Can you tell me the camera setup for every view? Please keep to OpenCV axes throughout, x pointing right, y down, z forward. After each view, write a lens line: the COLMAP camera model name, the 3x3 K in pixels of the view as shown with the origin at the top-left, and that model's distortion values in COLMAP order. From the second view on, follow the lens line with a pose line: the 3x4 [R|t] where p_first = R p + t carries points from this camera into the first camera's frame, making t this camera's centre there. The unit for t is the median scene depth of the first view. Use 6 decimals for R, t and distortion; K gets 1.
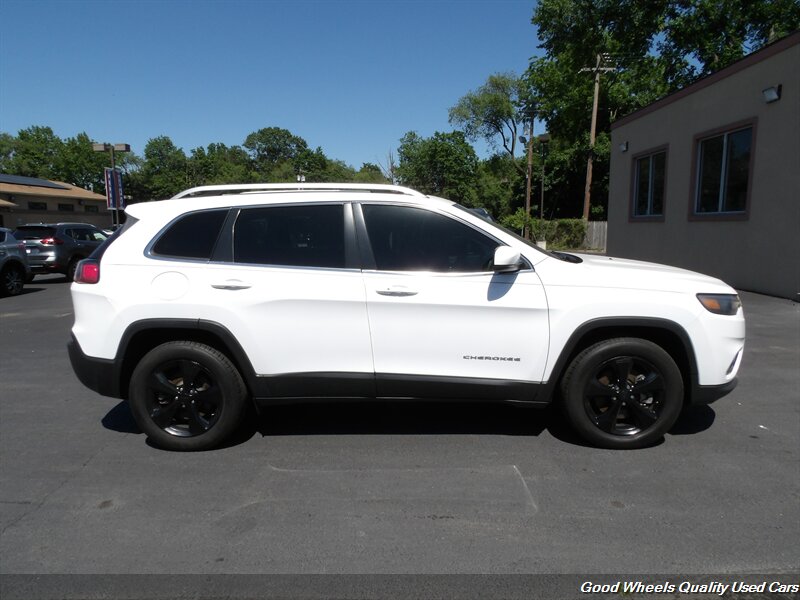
lens RADIAL K [[571.0, 0, 384.0], [0, 571.0, 302.1], [0, 0, 1]] dist [-0.018456, 0.021647]
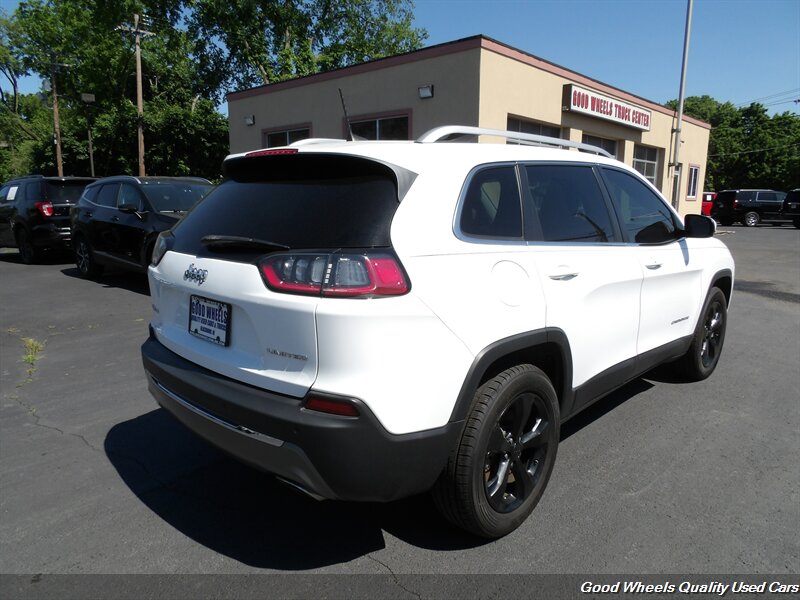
lens RADIAL K [[571.0, 0, 398.6], [0, 571.0, 303.8], [0, 0, 1]] dist [-0.018456, 0.021647]
pose [[0.651290, -0.128171, 0.747926, -0.096707], [0.094559, 0.991658, 0.087598, -0.007651], [-0.752914, 0.013672, 0.657976, 0.071087]]
